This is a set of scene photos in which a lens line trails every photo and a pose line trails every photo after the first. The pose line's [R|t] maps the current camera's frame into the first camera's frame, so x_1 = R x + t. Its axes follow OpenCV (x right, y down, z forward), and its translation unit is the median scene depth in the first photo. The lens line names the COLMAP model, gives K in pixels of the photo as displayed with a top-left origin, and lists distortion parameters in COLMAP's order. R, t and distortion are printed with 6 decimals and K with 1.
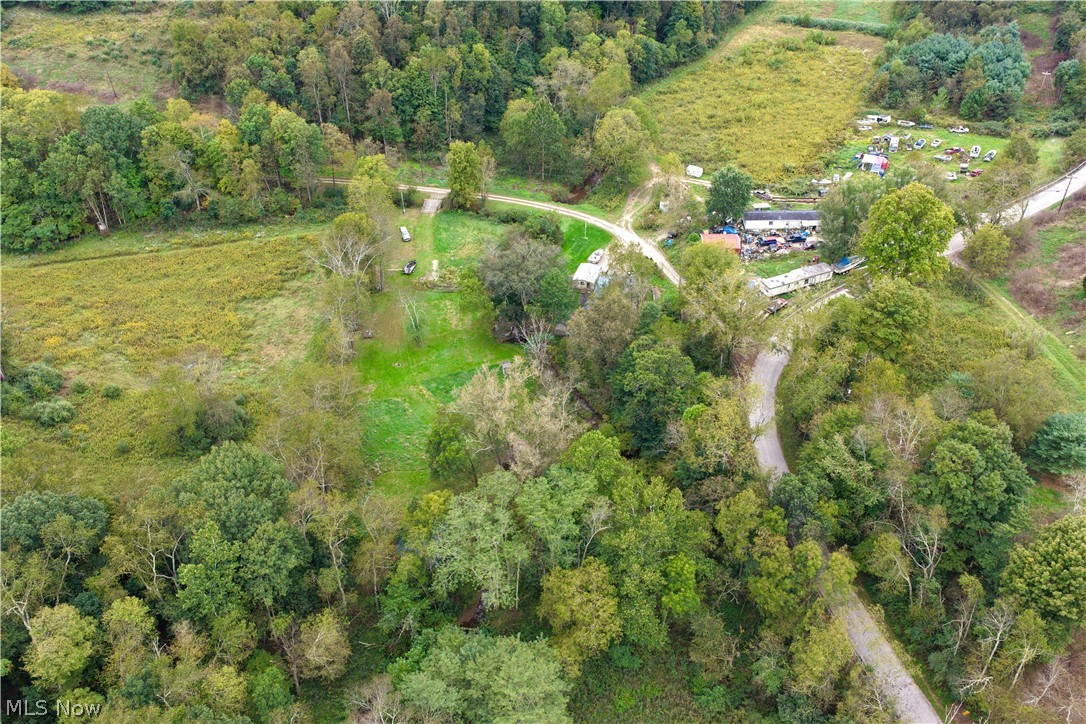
lens RADIAL K [[898.0, 0, 543.0], [0, 898.0, 362.0], [0, 0, 1]] dist [-0.006887, 0.019409]
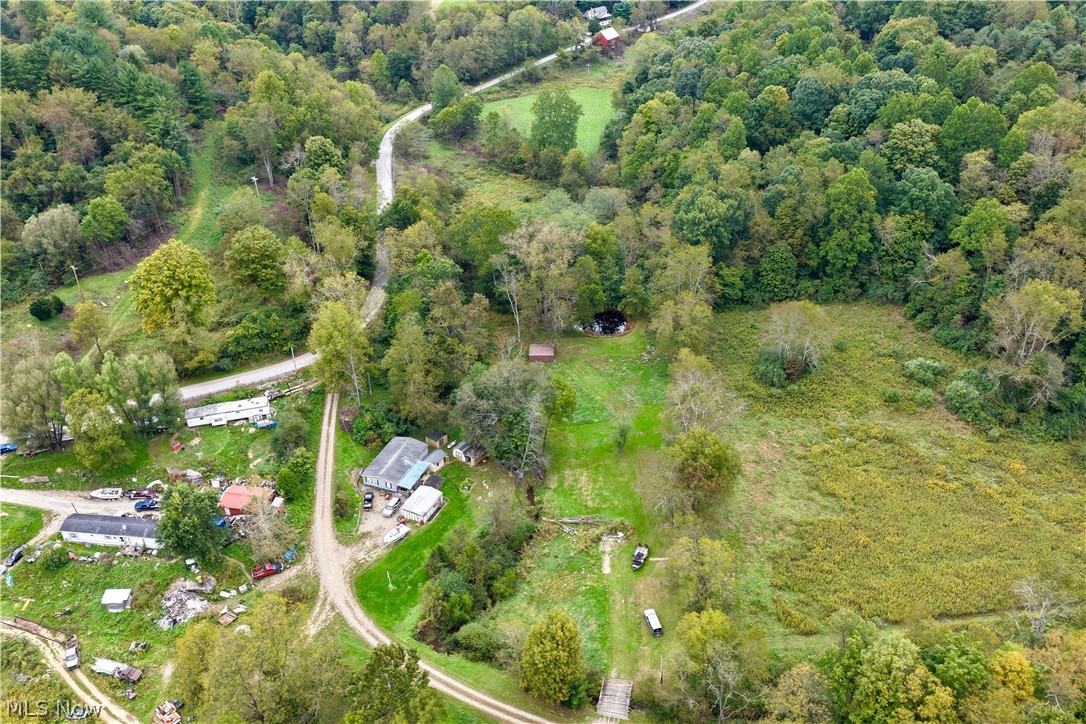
lens RADIAL K [[899.4, 0, 550.0], [0, 899.4, 360.1], [0, 0, 1]] dist [-0.004687, 0.017943]
pose [[-0.990501, -0.037811, 0.132205, -0.159115], [0.113786, 0.314437, 0.942434, -0.832587], [-0.077205, 0.948525, -0.307148, 1.028266]]
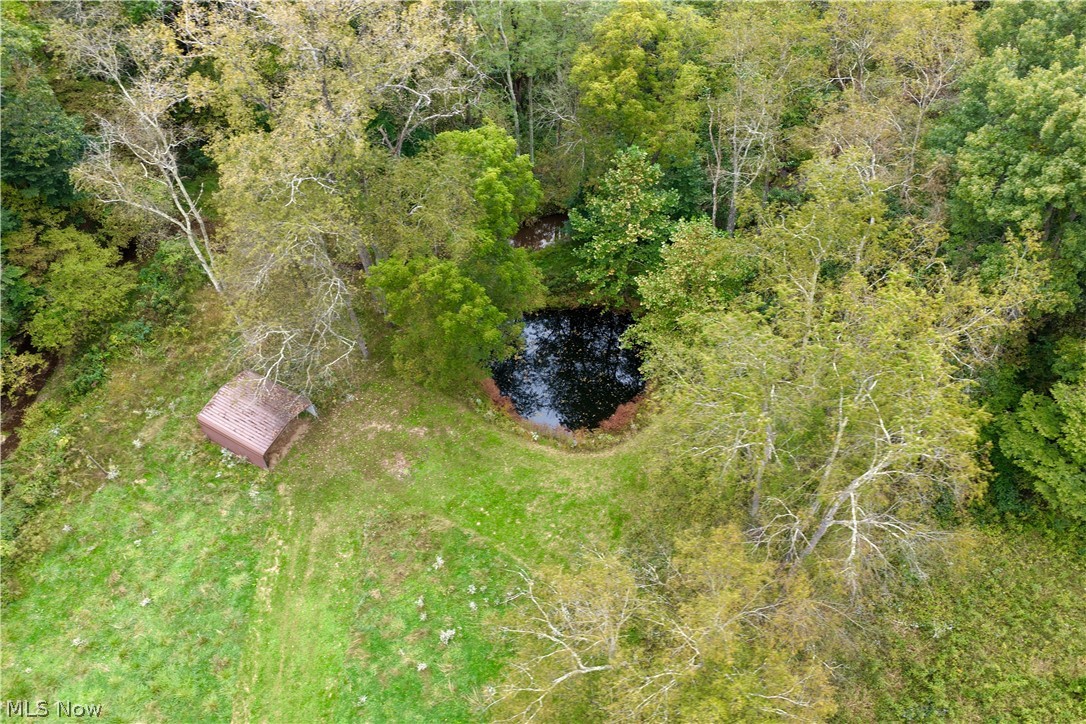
lens RADIAL K [[898.0, 0, 543.0], [0, 898.0, 362.0], [0, 0, 1]] dist [-0.006887, 0.019409]
pose [[-0.803957, -0.446361, 0.392956, -0.192150], [0.382129, 0.118554, 0.916473, -0.144159], [-0.455665, 0.886965, 0.075255, 0.648675]]
